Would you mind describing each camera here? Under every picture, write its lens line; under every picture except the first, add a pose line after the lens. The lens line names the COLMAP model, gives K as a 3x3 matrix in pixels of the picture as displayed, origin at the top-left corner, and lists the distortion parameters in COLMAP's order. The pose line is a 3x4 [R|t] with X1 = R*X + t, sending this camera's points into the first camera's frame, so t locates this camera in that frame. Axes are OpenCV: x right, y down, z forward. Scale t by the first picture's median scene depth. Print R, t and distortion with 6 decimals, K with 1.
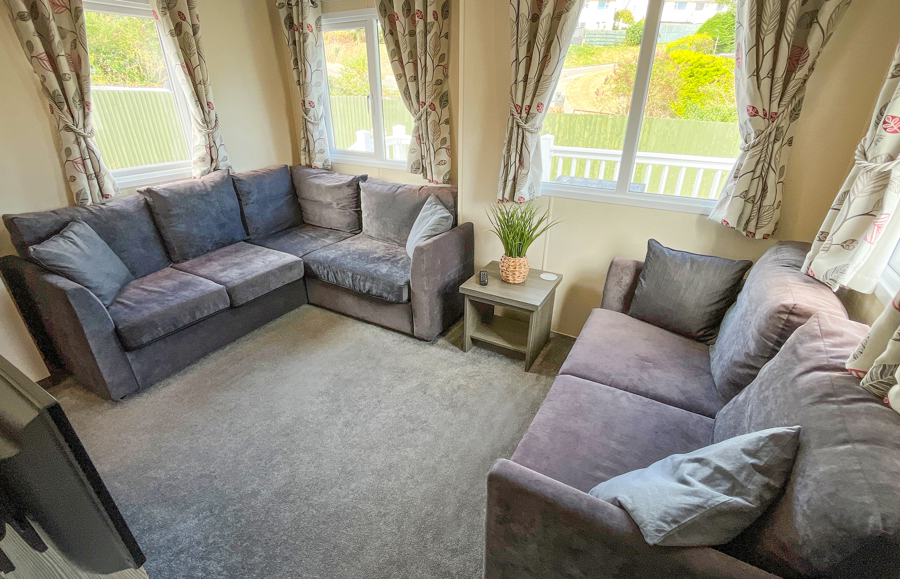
lens RADIAL K [[417.8, 0, 450.0], [0, 417.8, 289.5], [0, 0, 1]] dist [-0.000378, -0.000298]
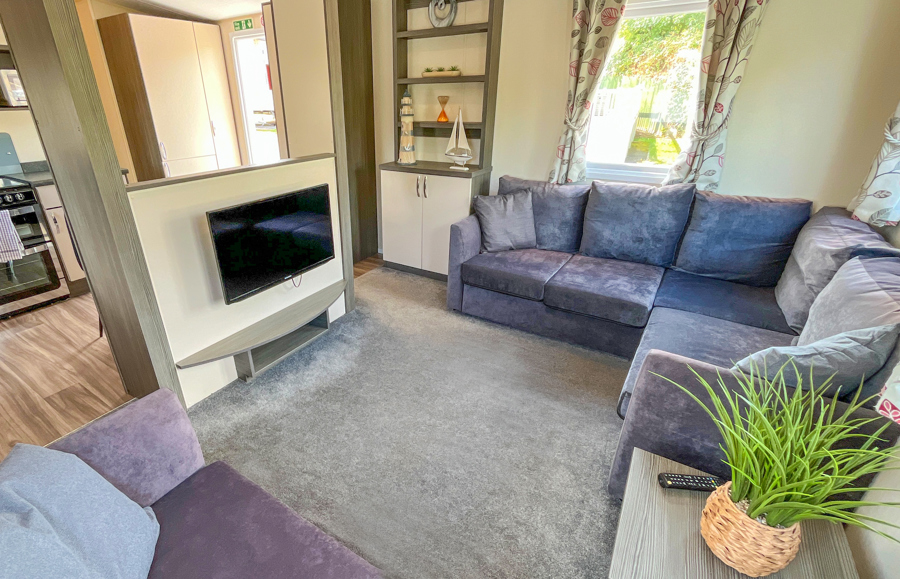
lens RADIAL K [[424.9, 0, 399.5], [0, 424.9, 288.4], [0, 0, 1]] dist [-0.001313, -0.000358]
pose [[-0.067622, 0.406977, -0.910932, 0.378021], [-0.424572, 0.814489, 0.395406, -0.219517], [0.902865, 0.413494, 0.117713, 0.495393]]
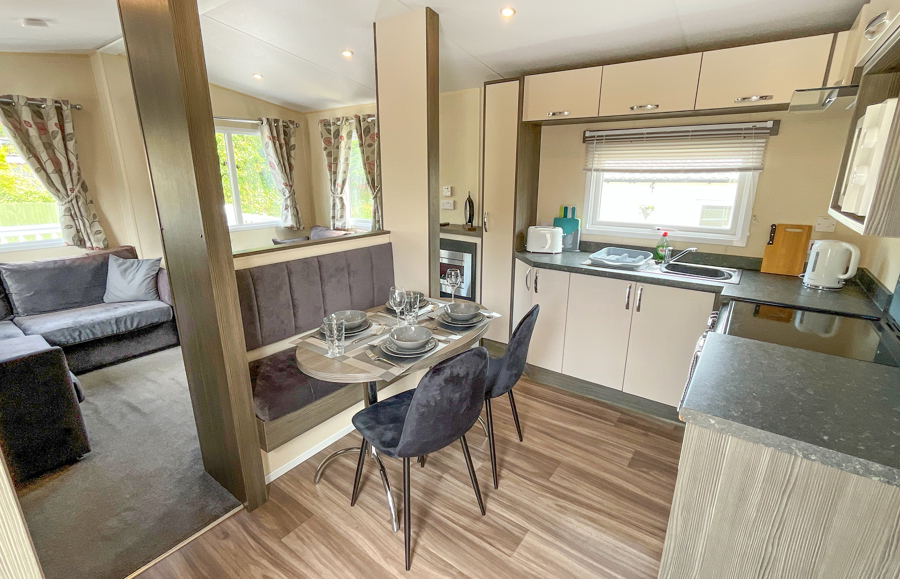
lens RADIAL K [[417.8, 0, 450.0], [0, 417.8, 289.5], [0, 0, 1]] dist [-0.000378, -0.000298]
pose [[0.107475, -0.268003, 0.957405, -1.231156], [0.431140, 0.880288, 0.198017, 0.063950], [-0.895861, 0.391494, 0.210156, -0.171340]]
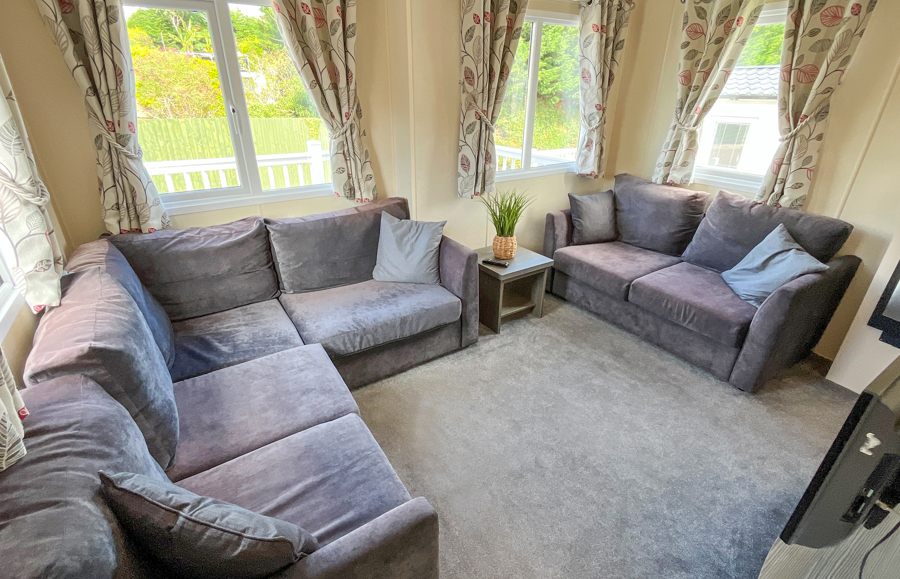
lens RADIAL K [[420.5, 0, 443.7], [0, 420.5, 286.2], [0, 0, 1]] dist [-0.000772, -0.000368]
pose [[0.459882, -0.380473, 0.802340, -0.805629], [0.386036, 0.899367, 0.205218, -0.227540], [-0.799678, 0.215356, 0.560479, 0.429294]]
